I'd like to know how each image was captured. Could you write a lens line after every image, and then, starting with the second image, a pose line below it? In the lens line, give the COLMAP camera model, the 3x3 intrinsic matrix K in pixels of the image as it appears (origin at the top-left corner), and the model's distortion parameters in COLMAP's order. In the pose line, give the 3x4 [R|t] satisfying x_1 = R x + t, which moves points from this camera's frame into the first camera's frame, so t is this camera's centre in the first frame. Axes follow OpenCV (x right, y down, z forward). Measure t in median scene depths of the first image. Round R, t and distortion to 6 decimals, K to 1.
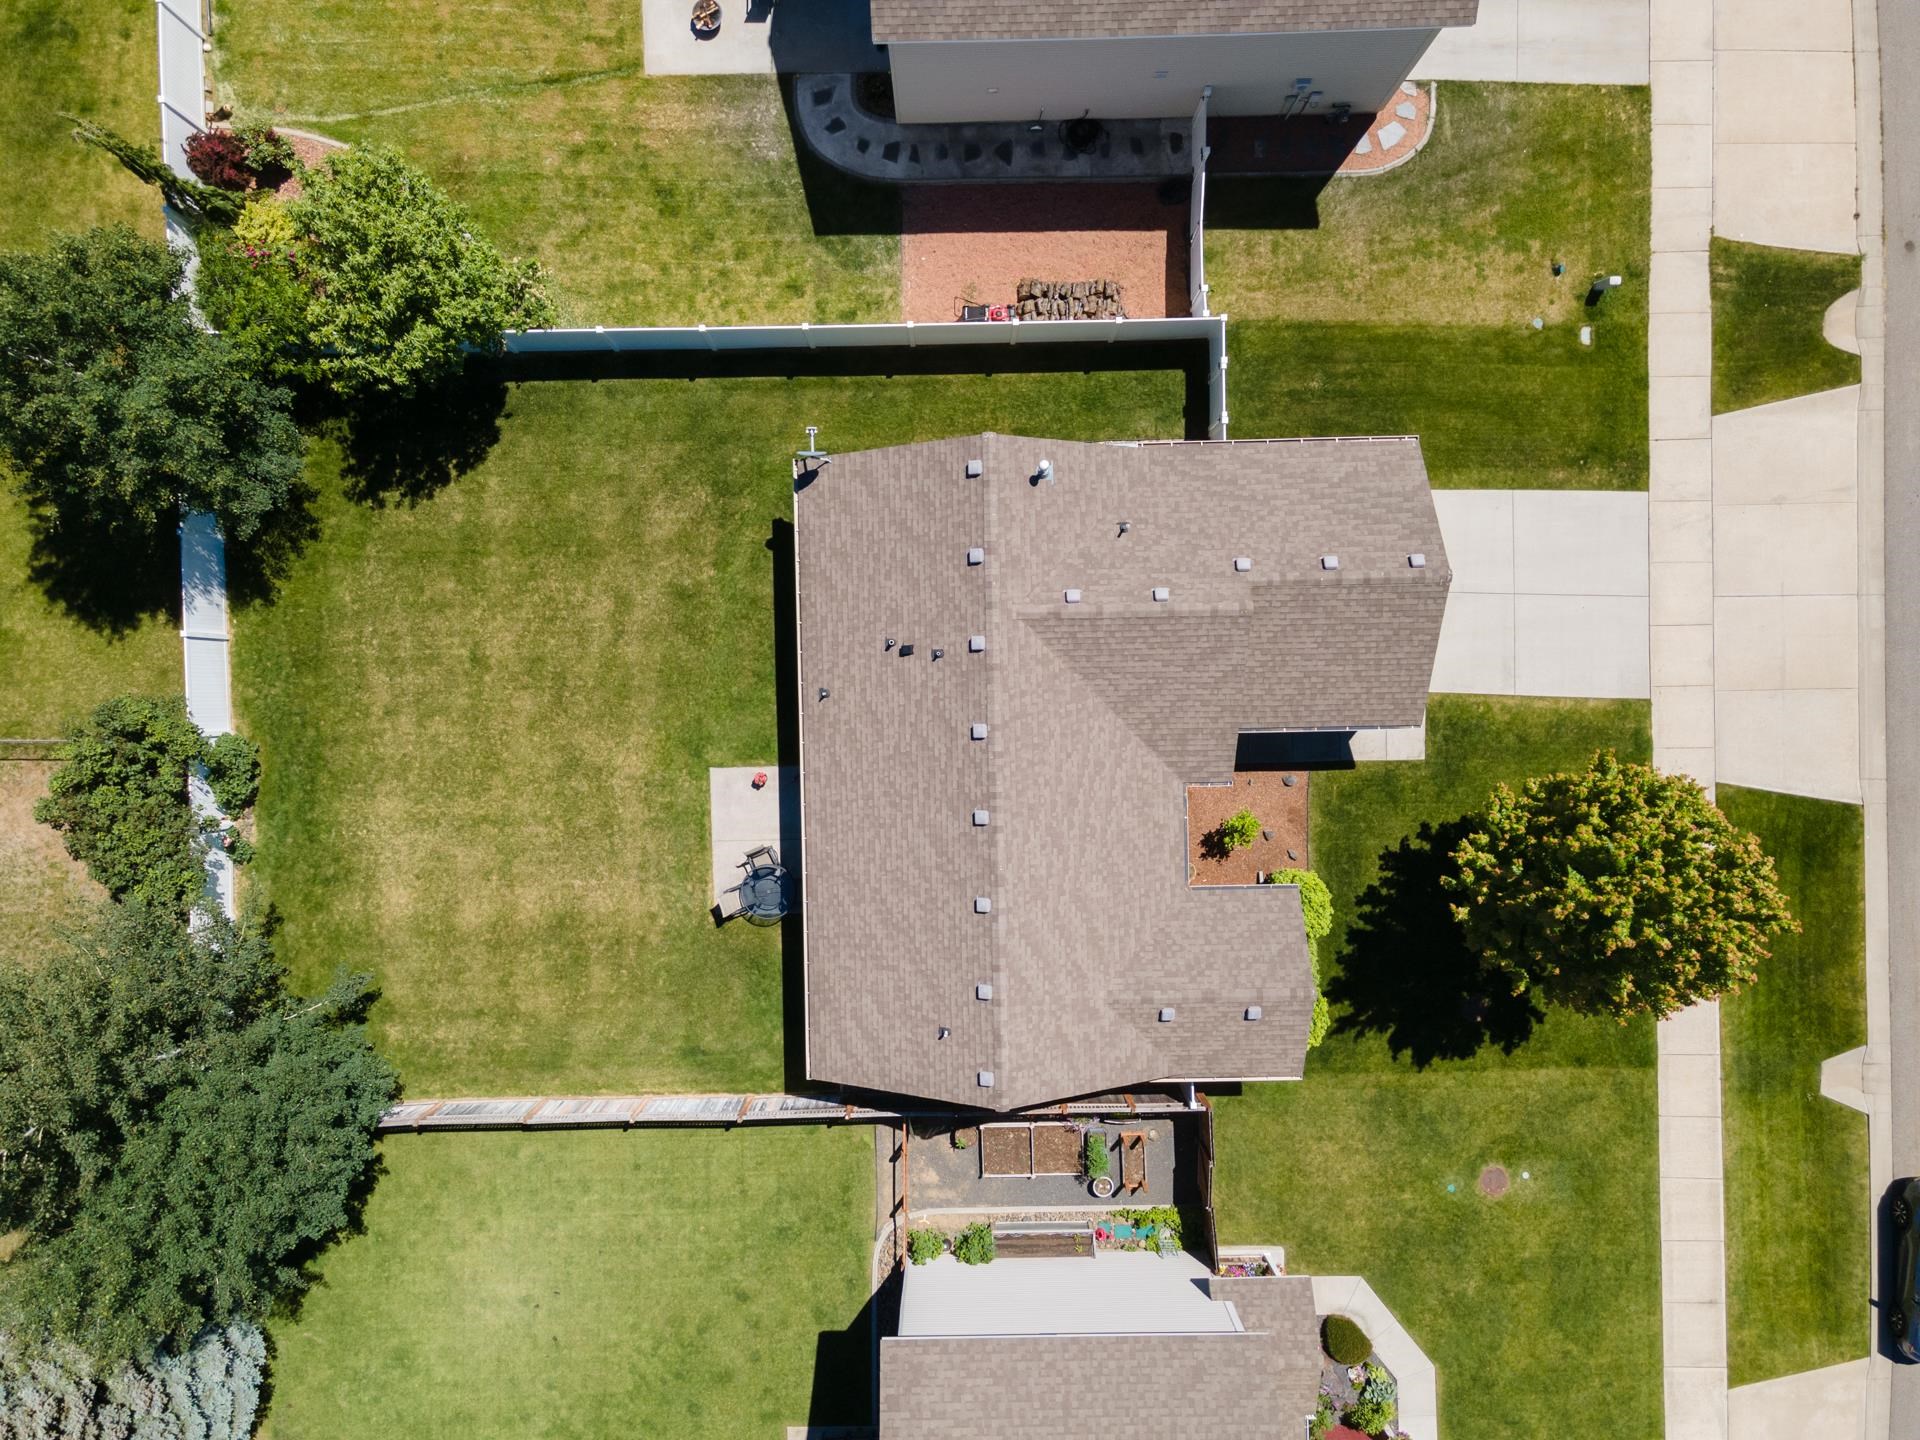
lens RADIAL K [[1392.5, 0, 960.0], [0, 1392.5, 720.0], [0, 0, 1]] dist [0.036648, -0.002530]
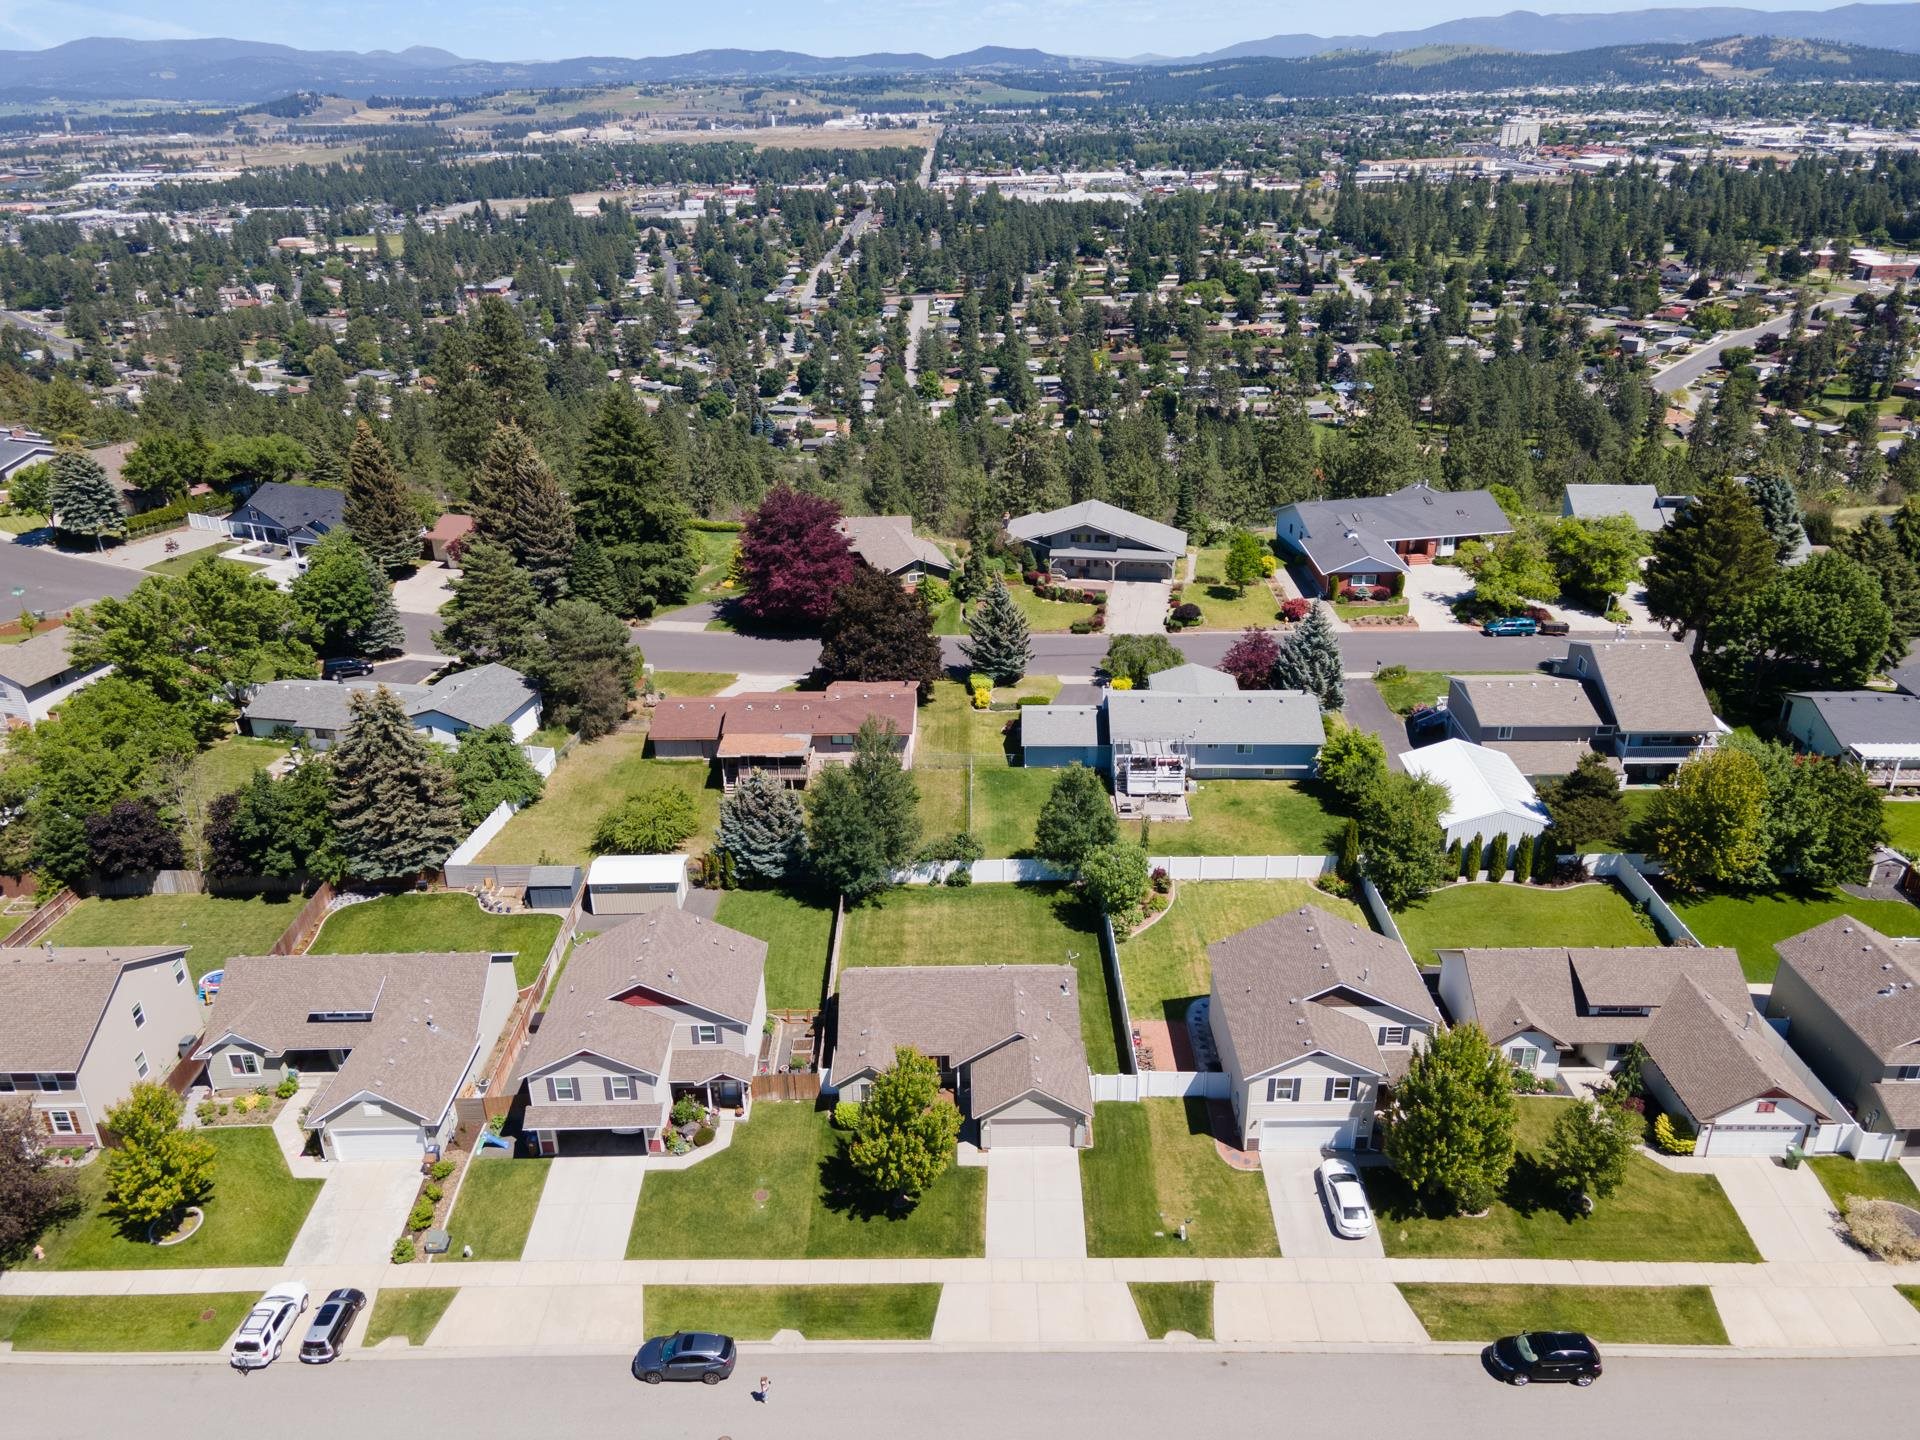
lens RADIAL K [[1392.5, 0, 960.0], [0, 1392.5, 720.0], [0, 0, 1]] dist [0.036648, -0.002530]
pose [[-0.014034, 0.427419, -0.903945, 2.003197], [-0.999751, -0.021673, 0.005274, 0.028274], [-0.017337, 0.903794, 0.427617, -0.575789]]
